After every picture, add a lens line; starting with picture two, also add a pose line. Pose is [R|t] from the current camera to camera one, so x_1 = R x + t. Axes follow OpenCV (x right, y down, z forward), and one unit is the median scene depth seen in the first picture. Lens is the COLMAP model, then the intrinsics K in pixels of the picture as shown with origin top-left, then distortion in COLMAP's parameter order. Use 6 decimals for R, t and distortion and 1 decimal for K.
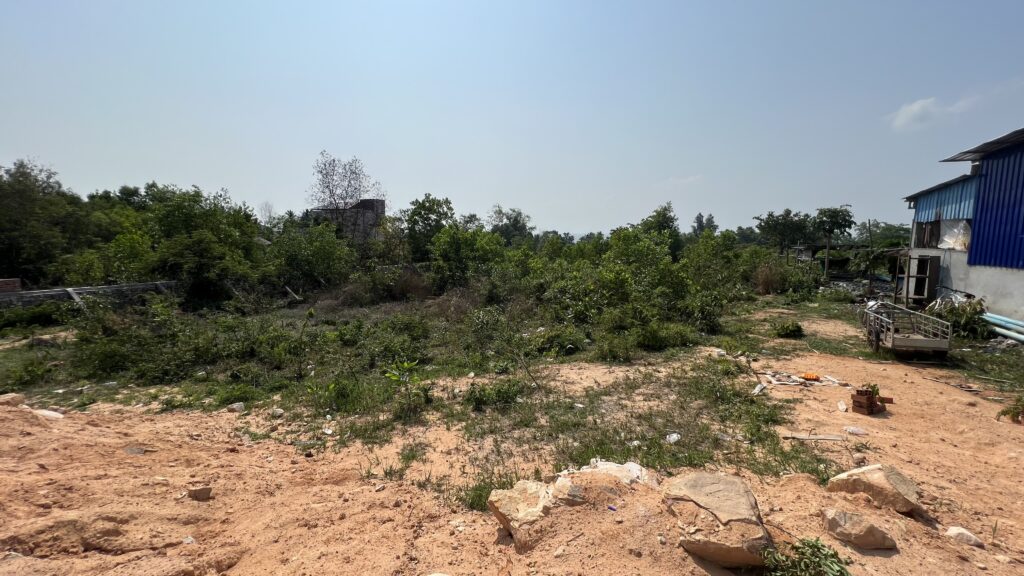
lens RADIAL K [[411.3, 0, 511.2], [0, 411.3, 288.0], [0, 0, 1]] dist [-0.012729, 0.000127]
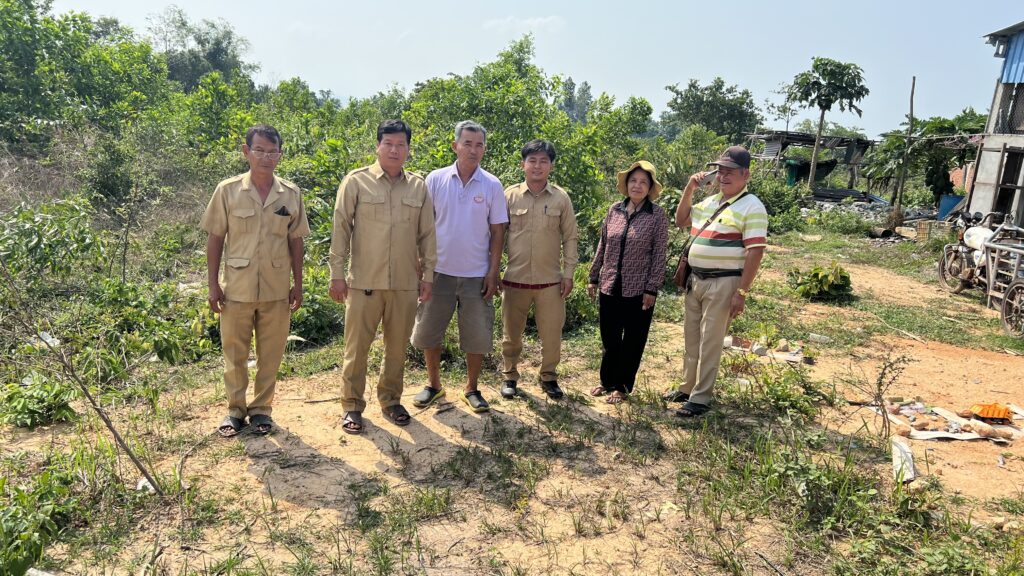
lens RADIAL K [[765.6, 0, 515.2], [0, 765.6, 287.7], [0, 0, 1]] dist [0.023773, -0.002958]
pose [[0.928497, 0.013410, 0.371098, 0.012522], [-0.053881, 0.993637, 0.098904, 0.008564], [-0.367410, -0.111827, 0.923312, 0.072671]]
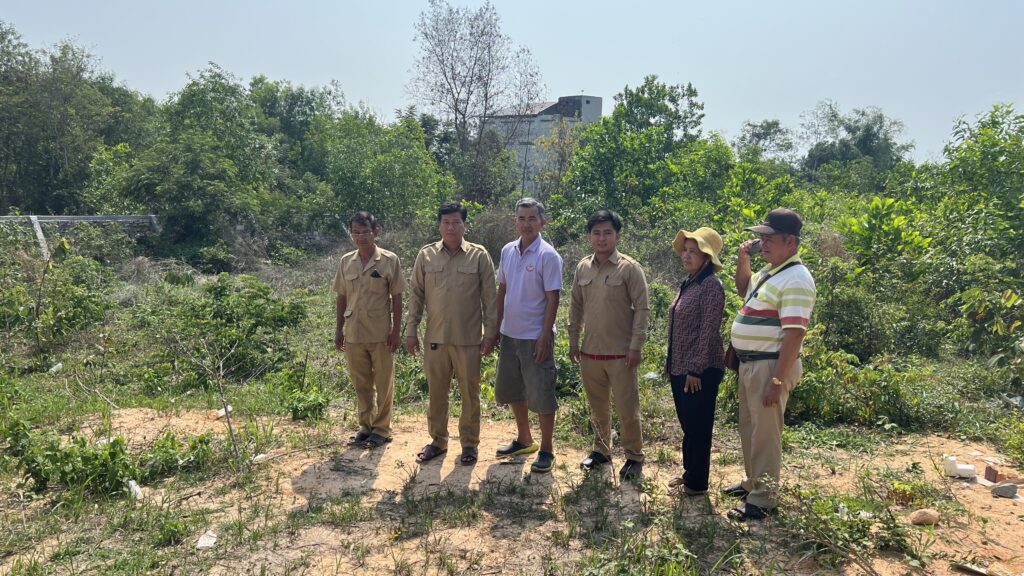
lens RADIAL K [[765.6, 0, 520.4], [0, 765.6, 283.0], [0, 0, 1]] dist [0.023773, -0.002958]
pose [[0.905426, 0.073269, -0.418134, 0.076886], [-0.064785, 0.997304, 0.034470, 0.006082], [0.419532, -0.004121, 0.907731, 0.067321]]
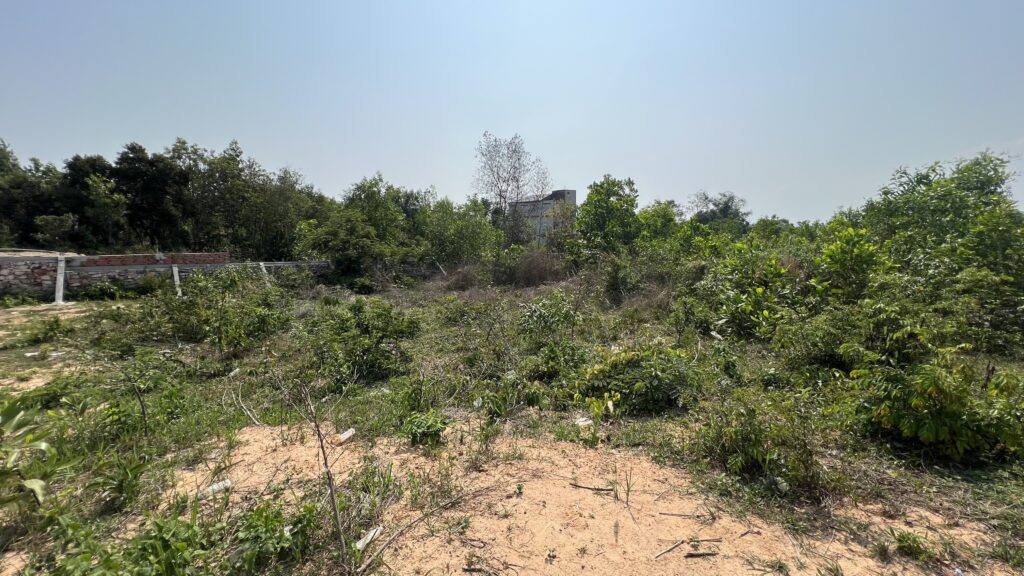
lens RADIAL K [[410.2, 0, 509.9], [0, 410.2, 286.6], [0, 0, 1]] dist [0.000471, 0.000365]
pose [[0.885401, 0.046417, -0.462505, 0.038299], [-0.041800, 0.998921, 0.020232, 0.006702], [0.462945, 0.001419, 0.886386, 0.111183]]
